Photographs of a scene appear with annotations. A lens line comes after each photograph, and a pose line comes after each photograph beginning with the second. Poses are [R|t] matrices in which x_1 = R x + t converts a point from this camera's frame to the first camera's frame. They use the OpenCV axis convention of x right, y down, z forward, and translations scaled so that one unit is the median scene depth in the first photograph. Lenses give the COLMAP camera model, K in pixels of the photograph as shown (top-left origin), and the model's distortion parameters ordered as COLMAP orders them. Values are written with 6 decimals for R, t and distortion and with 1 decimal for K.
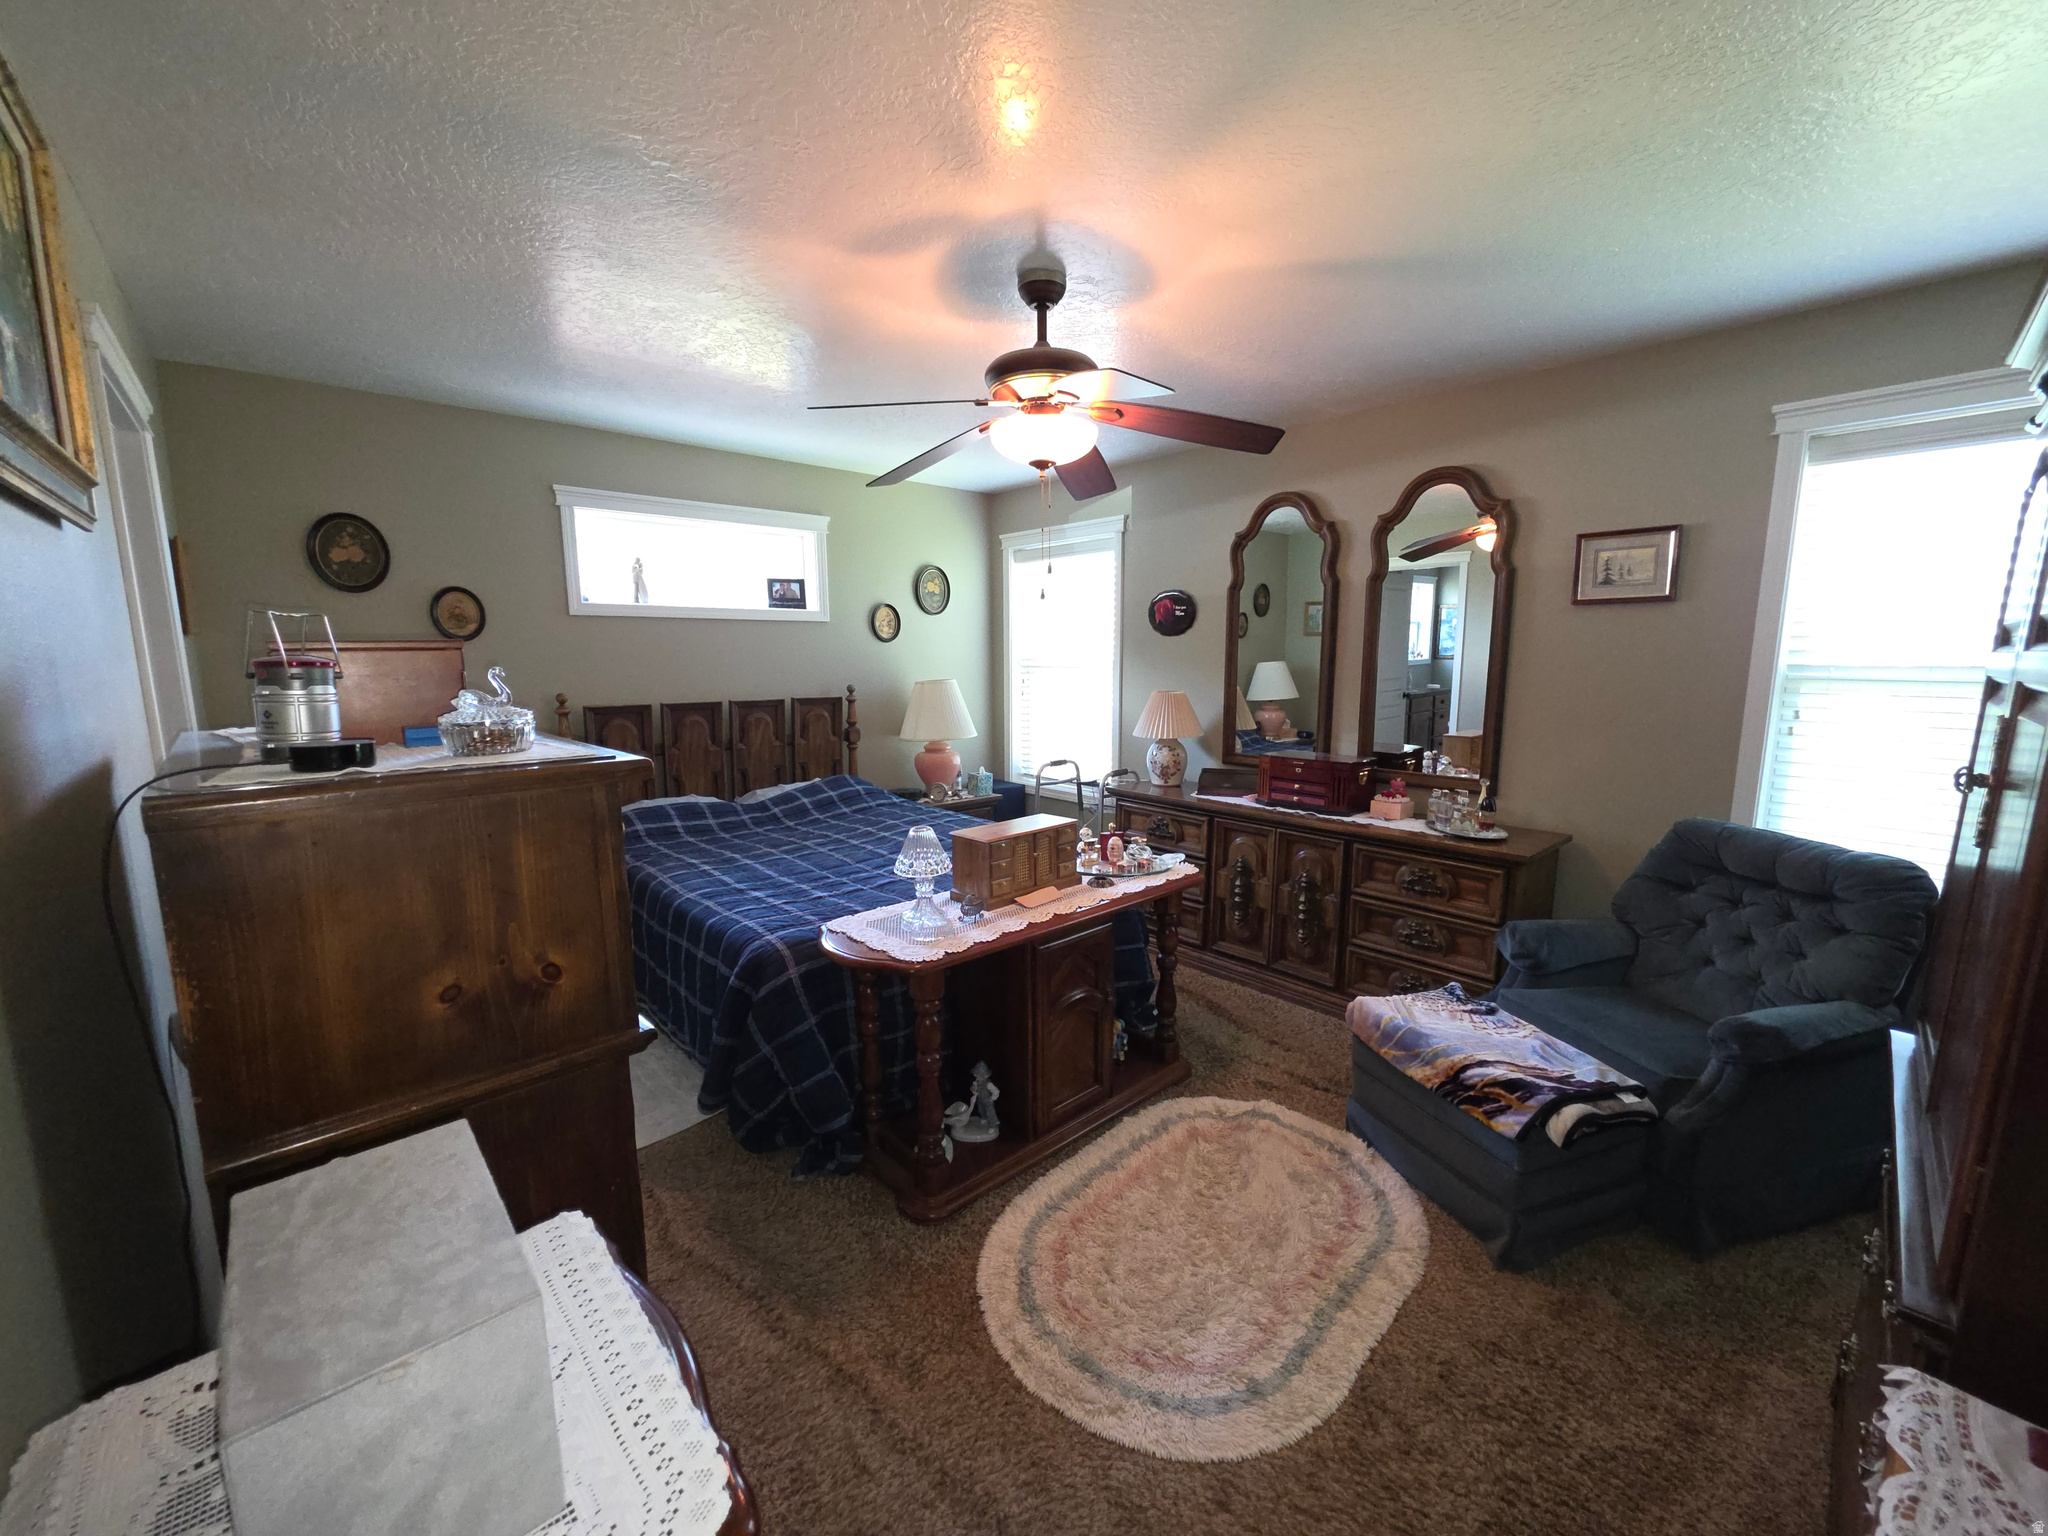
lens RADIAL K [[817.1, 0, 1014.4], [0, 817.1, 776.0], [0, 0, 1]] dist [0.004795, -0.000811]
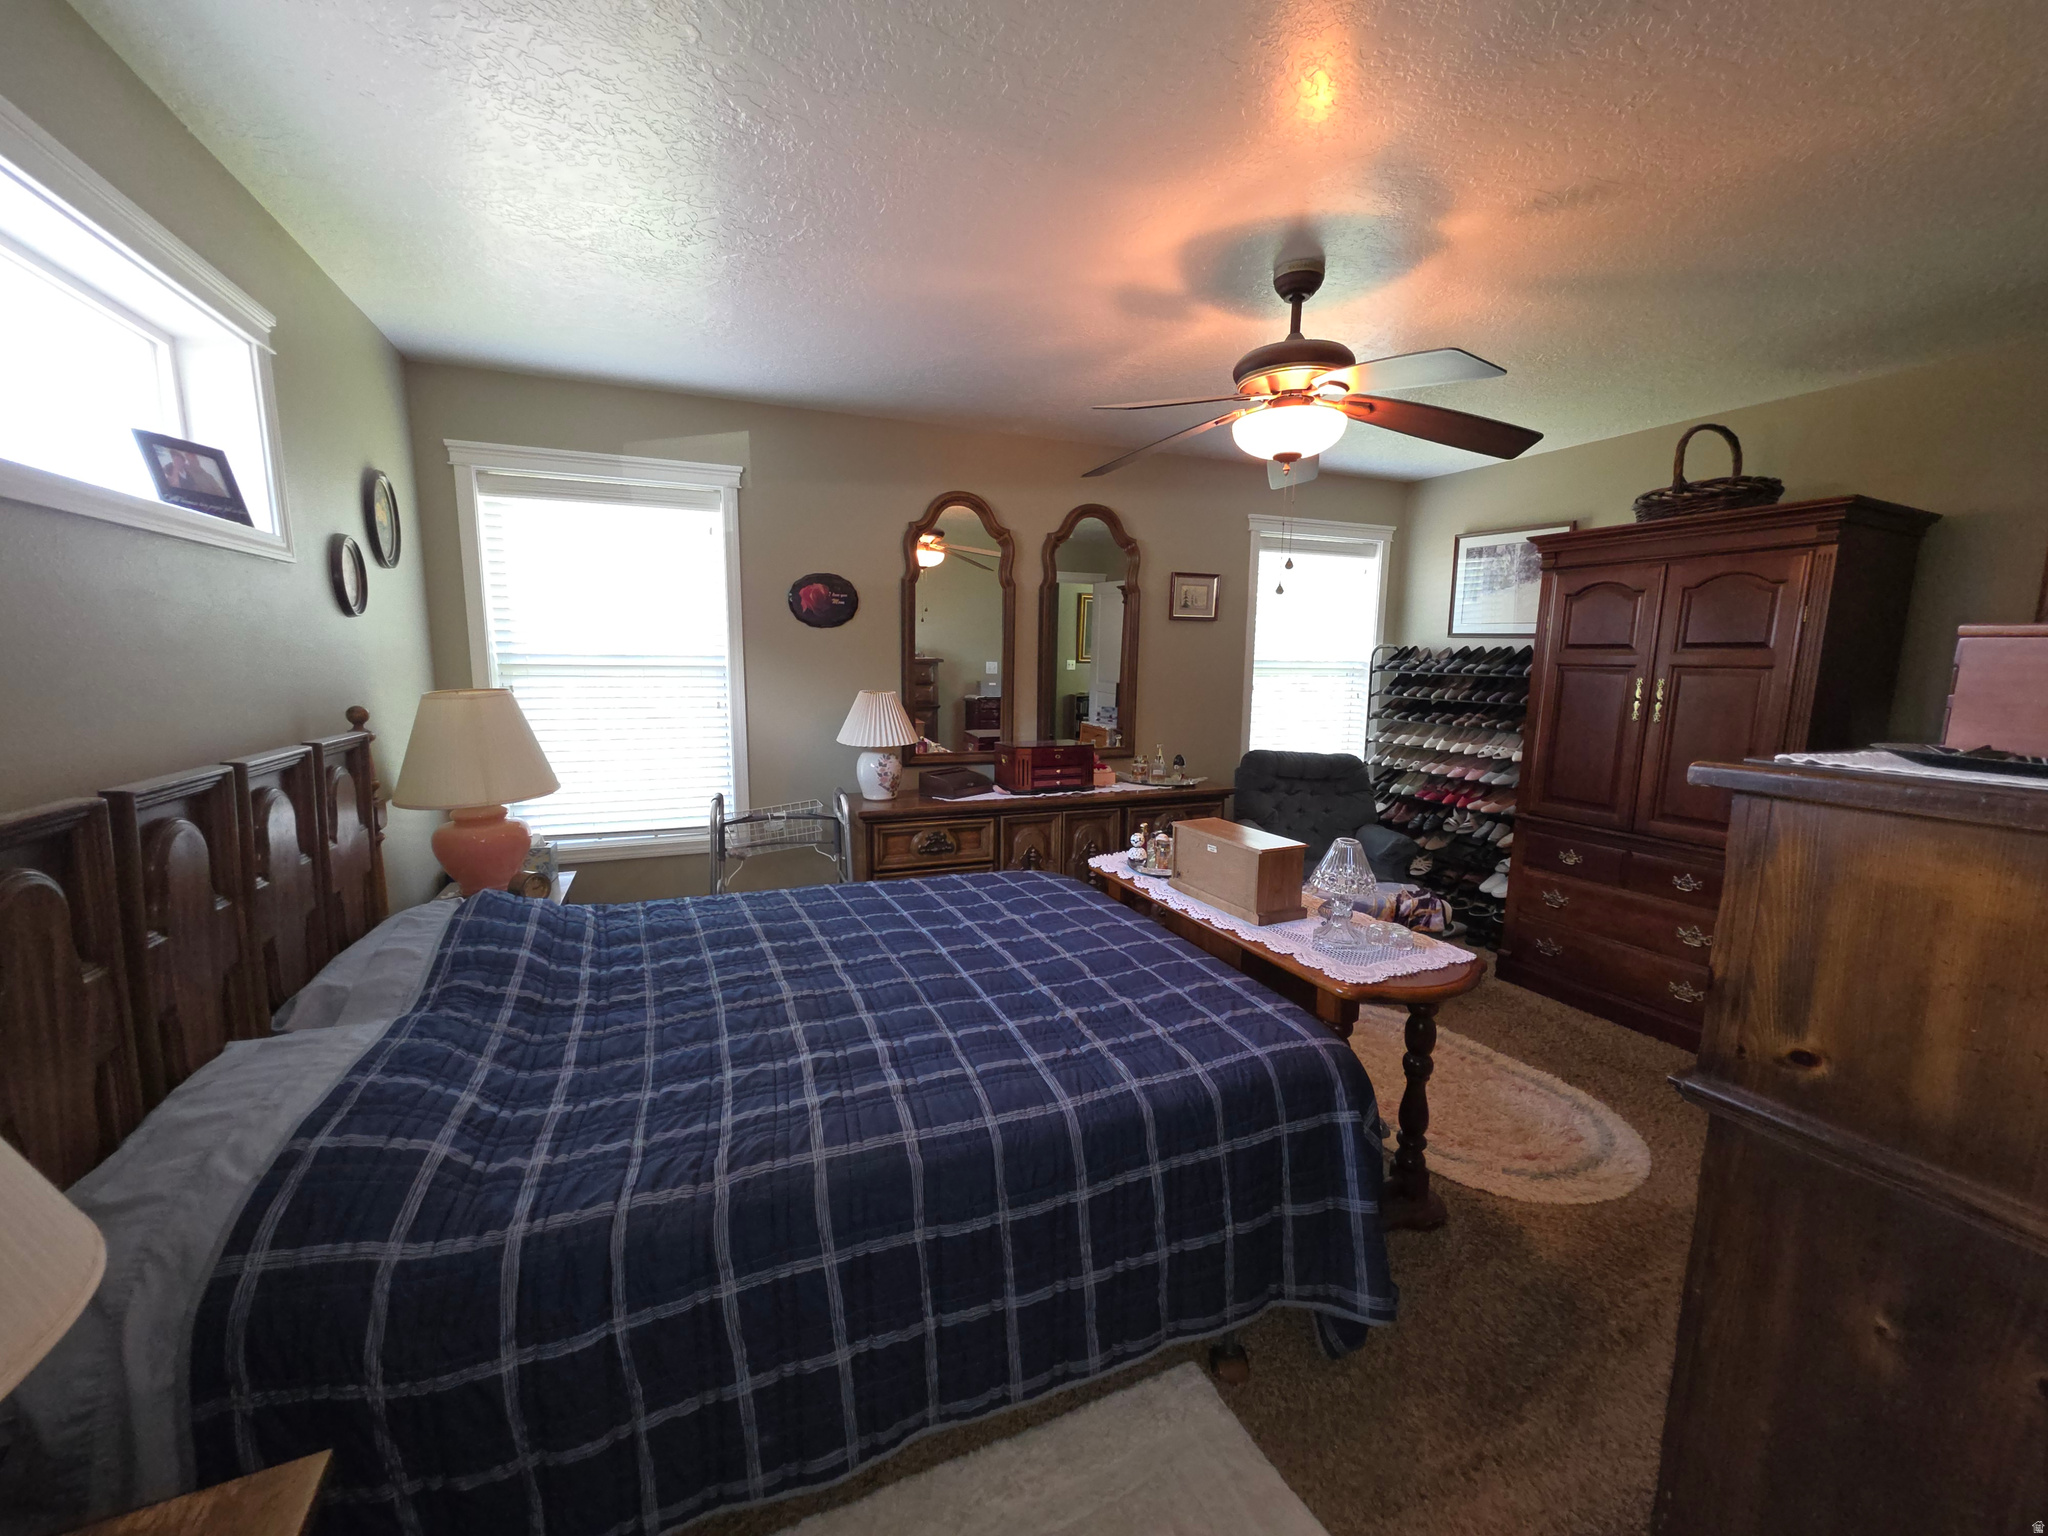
lens RADIAL K [[817.1, 0, 1024.1], [0, 817.1, 773.2], [0, 0, 1]] dist [0.004795, -0.000811]
pose [[0.319132, -0.129336, 0.938843, -0.747792], [0.132176, 0.987036, 0.091046, -0.096895], [-0.938448, 0.095037, 0.332090, 0.721013]]
